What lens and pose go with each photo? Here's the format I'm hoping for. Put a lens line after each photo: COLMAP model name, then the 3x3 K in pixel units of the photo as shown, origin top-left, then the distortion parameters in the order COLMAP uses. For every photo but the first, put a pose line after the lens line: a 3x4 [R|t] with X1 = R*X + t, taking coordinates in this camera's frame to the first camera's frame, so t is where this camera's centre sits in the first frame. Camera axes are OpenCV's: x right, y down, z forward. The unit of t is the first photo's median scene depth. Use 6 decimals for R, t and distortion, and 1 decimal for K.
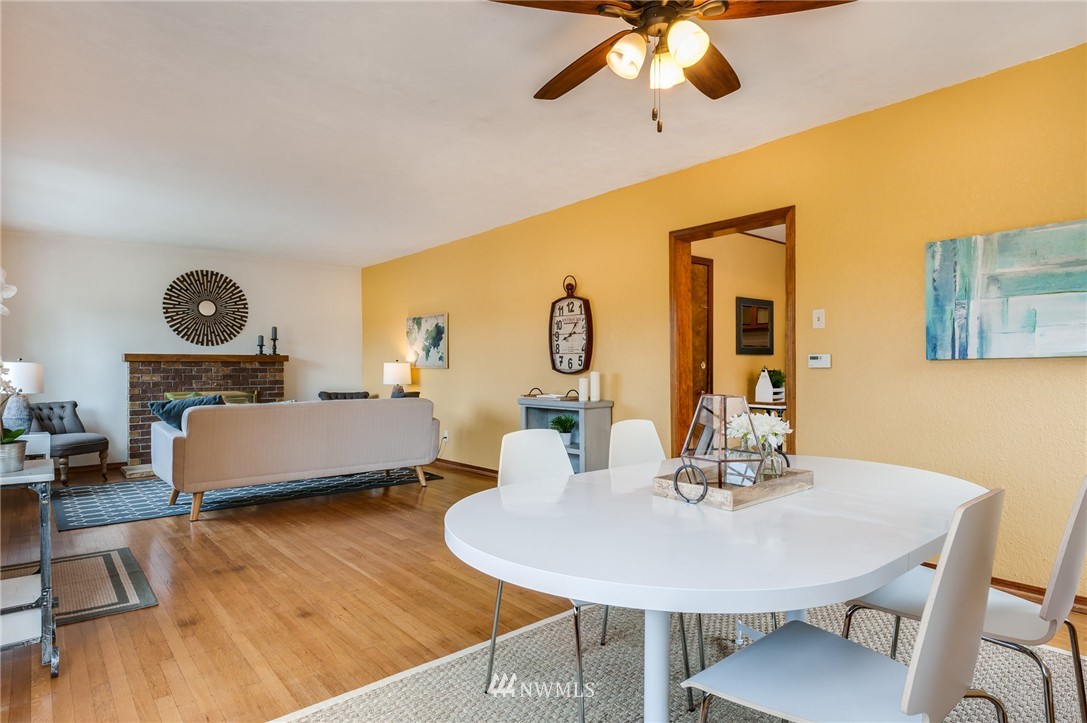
lens RADIAL K [[591.7, 0, 542.4], [0, 591.7, 376.3], [0, 0, 1]] dist [-0.004276, -0.000474]
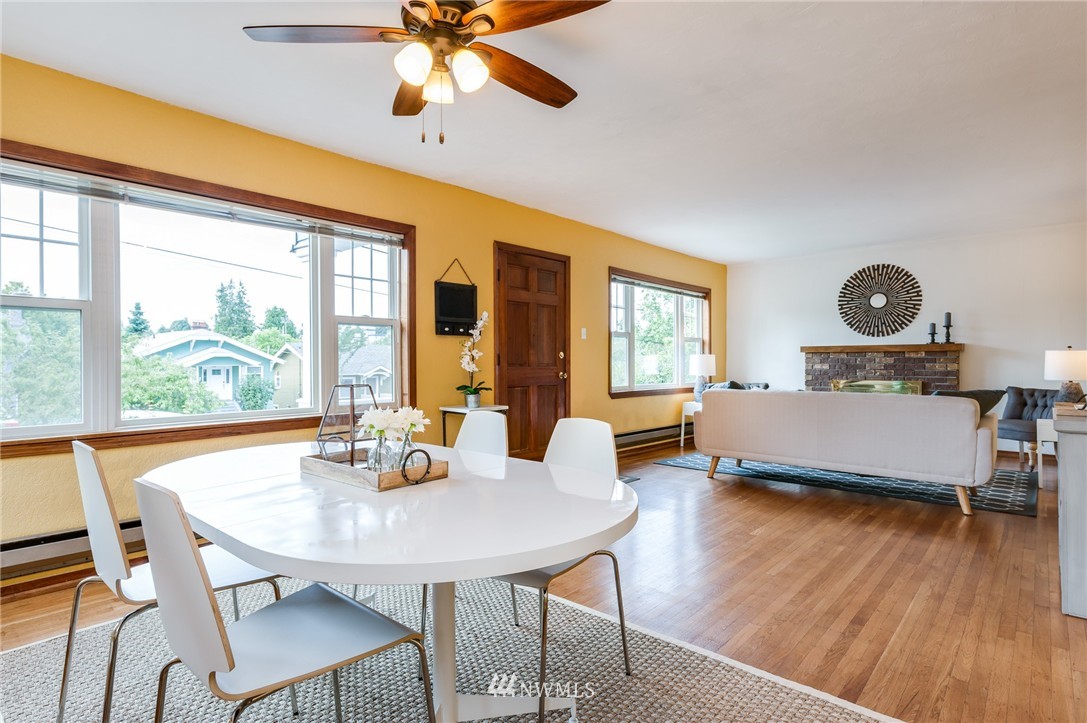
lens RADIAL K [[558.2, 0, 543.5], [0, 558.2, 361.5], [0, 0, 1]] dist [0.020582, -0.000374]
pose [[0.131366, 0.005959, -0.991316, 0.349876], [-0.008530, 0.999952, 0.004881, -0.007628], [0.991297, 0.007815, 0.131410, 0.290556]]
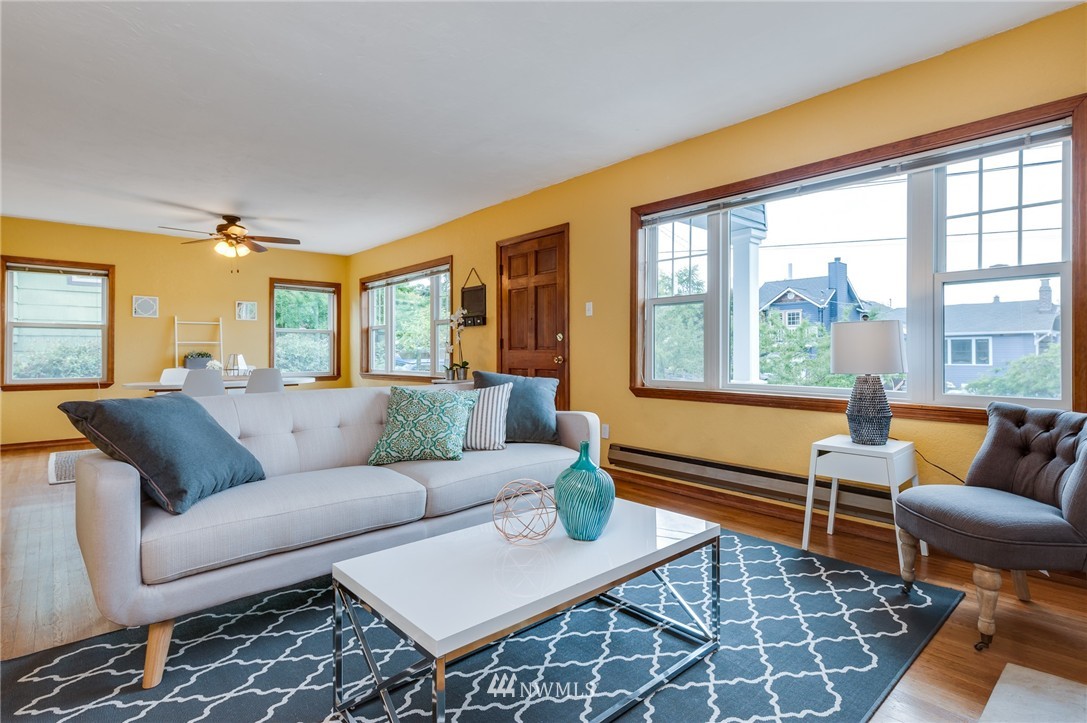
lens RADIAL K [[553.9, 0, 557.8], [0, 553.9, 345.5], [0, 0, 1]] dist [0.012357, -0.000157]
pose [[-0.999457, 0.012589, -0.030436, -0.402493], [0.012648, 0.999919, -0.001732, -0.001086], [0.030412, -0.002116, -0.999535, 1.117853]]
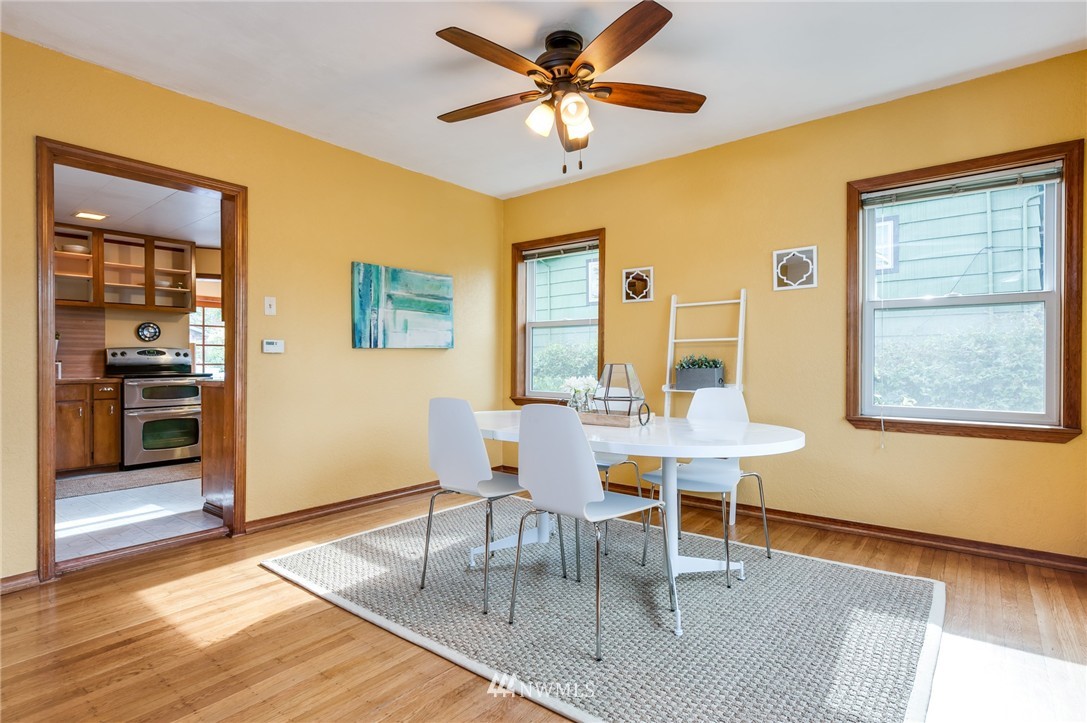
lens RADIAL K [[546.9, 0, 543.5], [0, 546.9, 361.5], [0, 0, 1]] dist [0.002104, -0.000789]
pose [[-0.183064, 0.001908, 0.983099, -0.289556], [0.014352, 0.999897, 0.000732, 0.003693], [-0.982996, 0.014243, -0.183073, 0.352869]]
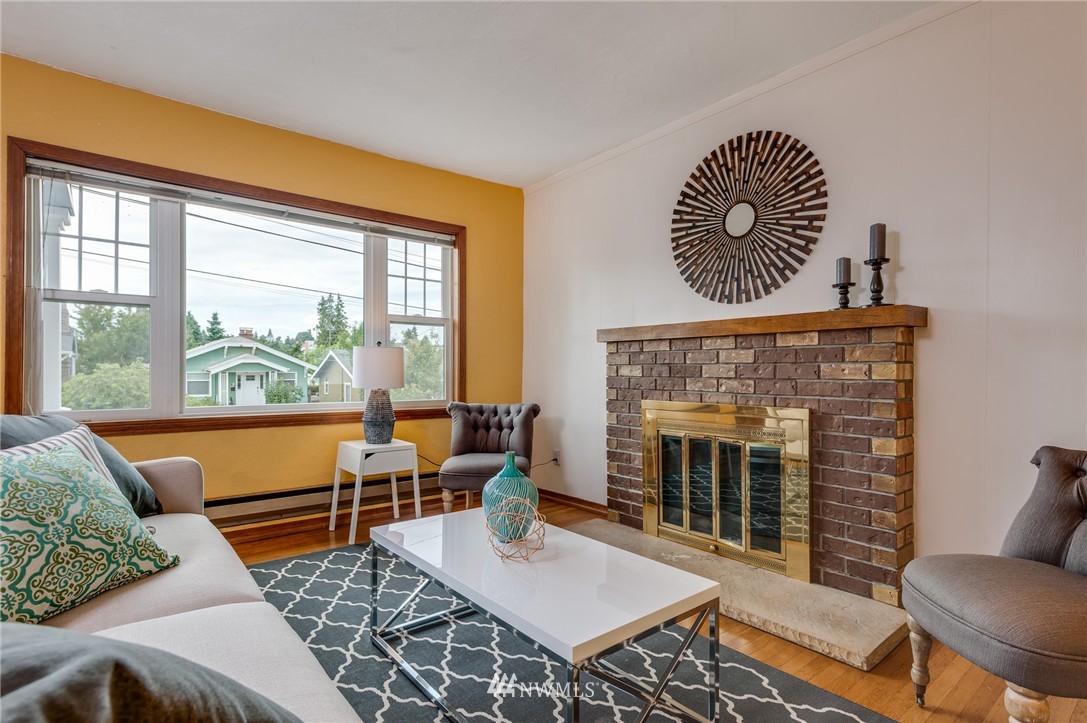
lens RADIAL K [[547.5, 0, 525.7], [0, 547.5, 367.5], [0, 0, 1]] dist [0.023231, -0.000430]
pose [[-0.047464, 0.002932, -0.998869, -0.140284], [-0.011306, 0.999930, 0.003472, -0.001465], [0.998809, 0.011458, -0.047428, 0.878772]]
